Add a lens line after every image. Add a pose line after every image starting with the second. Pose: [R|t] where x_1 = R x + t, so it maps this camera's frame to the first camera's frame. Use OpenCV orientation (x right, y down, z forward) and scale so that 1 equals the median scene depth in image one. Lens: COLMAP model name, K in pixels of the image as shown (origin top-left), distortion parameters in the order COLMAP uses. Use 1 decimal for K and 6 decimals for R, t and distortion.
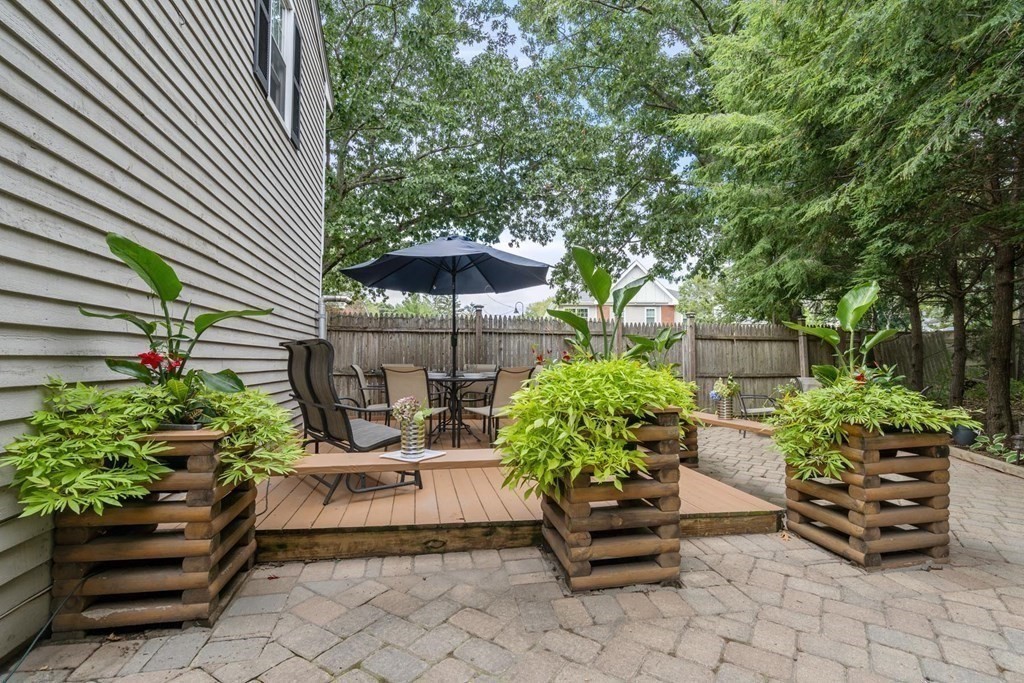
lens RADIAL K [[473.9, 0, 492.3], [0, 473.9, 339.4], [0, 0, 1]] dist [-0.002355, -0.000305]
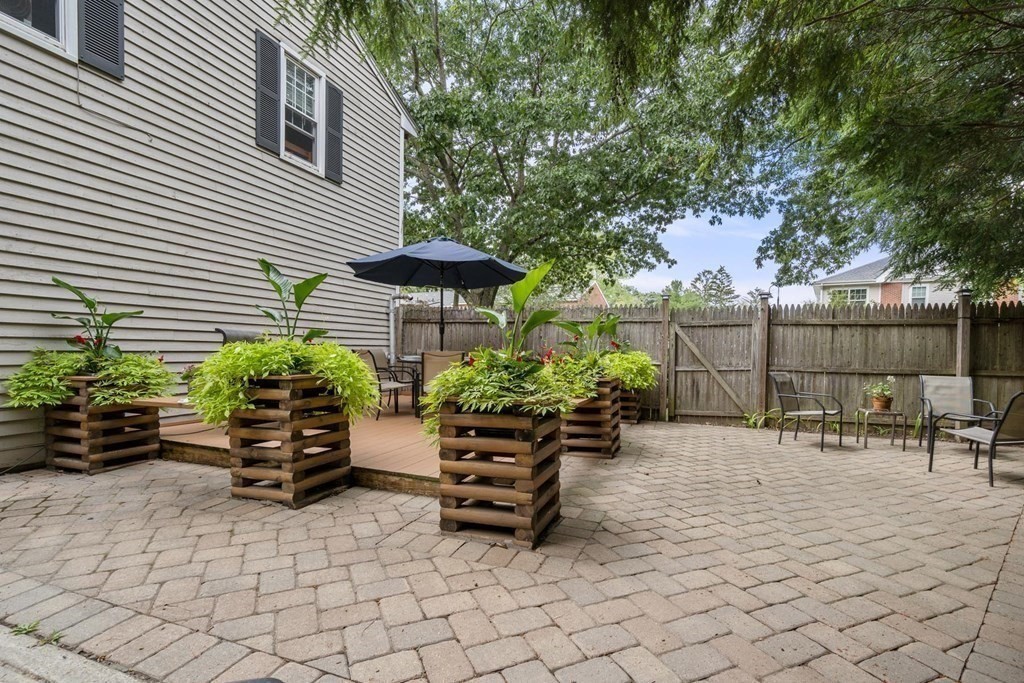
lens RADIAL K [[481.8, 0, 517.9], [0, 481.8, 361.6], [0, 0, 1]] dist [0.000447, 0.000600]
pose [[0.867627, 0.023696, -0.496650, 0.539025], [0.008677, 0.997990, 0.062774, 0.006951], [0.497139, -0.058774, 0.865678, 0.049128]]
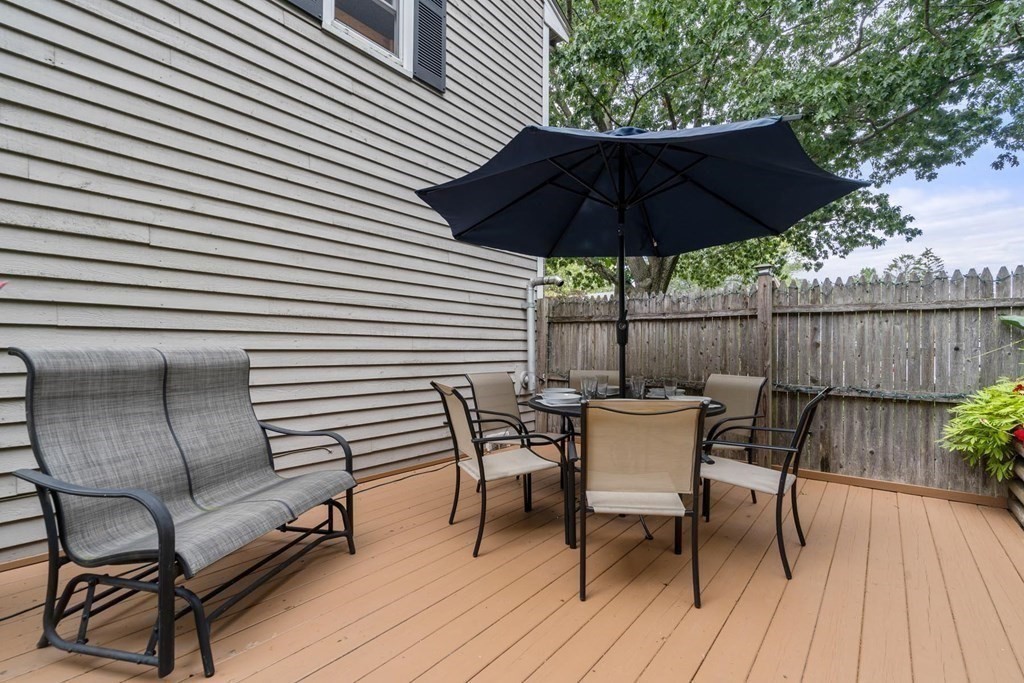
lens RADIAL K [[461.4, 0, 524.9], [0, 461.4, 346.2], [0, 0, 1]] dist [0.000491, 0.000180]
pose [[0.678200, -0.004590, -0.734863, 0.185635], [0.030517, 0.999294, 0.021922, 0.001499], [0.734244, -0.037294, 0.677861, 0.447324]]
